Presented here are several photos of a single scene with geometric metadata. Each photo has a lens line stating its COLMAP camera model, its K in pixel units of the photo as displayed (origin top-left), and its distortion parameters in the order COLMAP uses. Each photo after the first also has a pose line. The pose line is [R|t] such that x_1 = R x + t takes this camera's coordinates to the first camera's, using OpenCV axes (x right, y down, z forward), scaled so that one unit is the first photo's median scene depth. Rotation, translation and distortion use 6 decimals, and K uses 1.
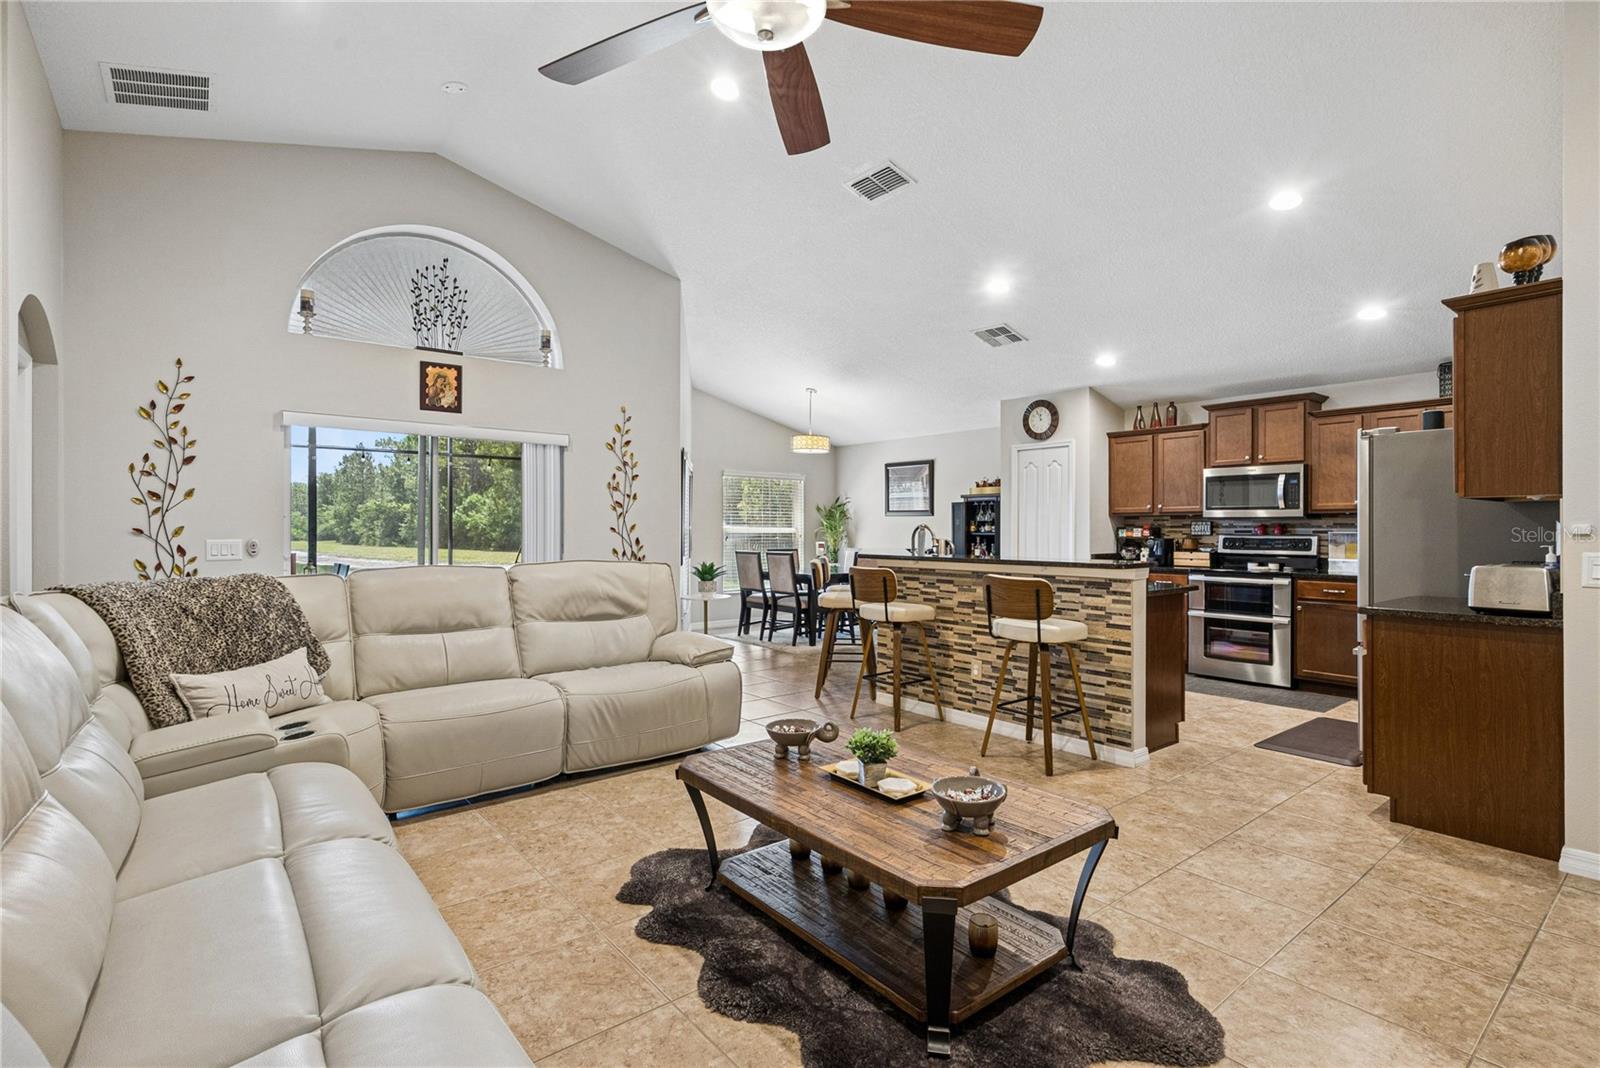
lens RADIAL K [[741.4, 0, 796.7], [0, 741.4, 536.7], [0, 0, 1]] dist [0.019977, 0.000556]
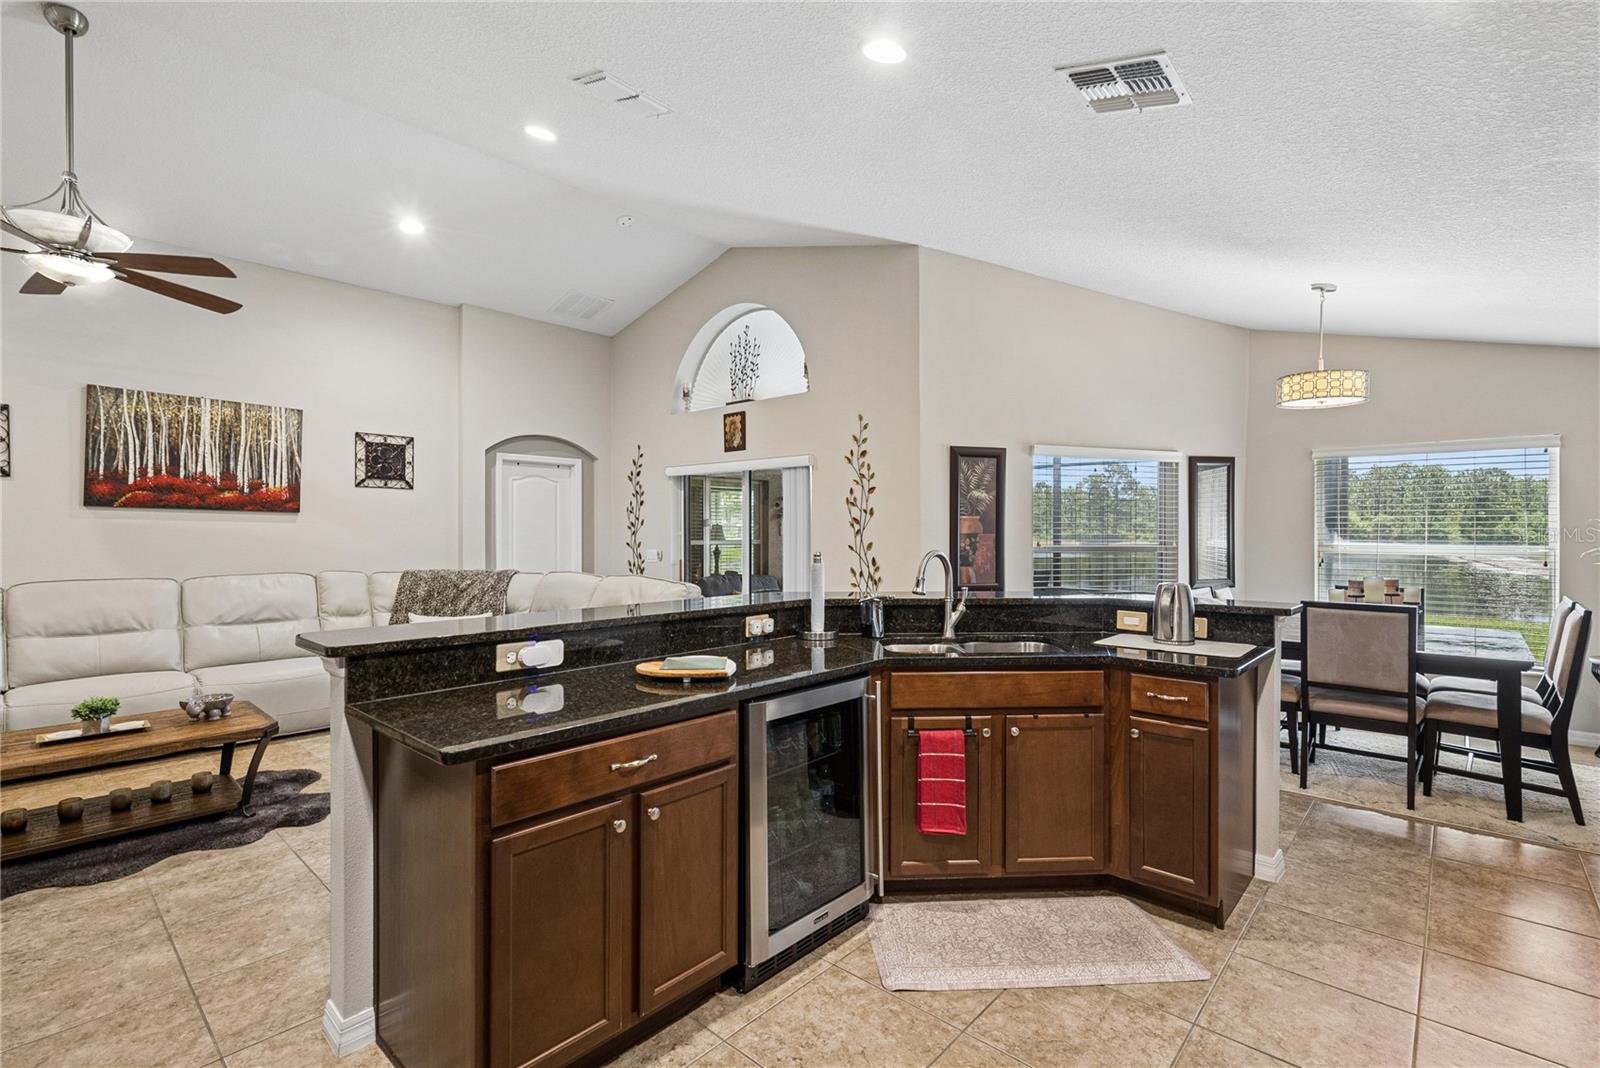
lens RADIAL K [[741.4, 0, 808.0], [0, 741.4, 525.3], [0, 0, 1]] dist [0.019977, 0.000556]
pose [[0.167900, -0.001764, -0.985802, 0.657960], [-0.005436, 0.999982, -0.002716, -0.034909], [0.985789, 0.005815, 0.167888, 0.781345]]
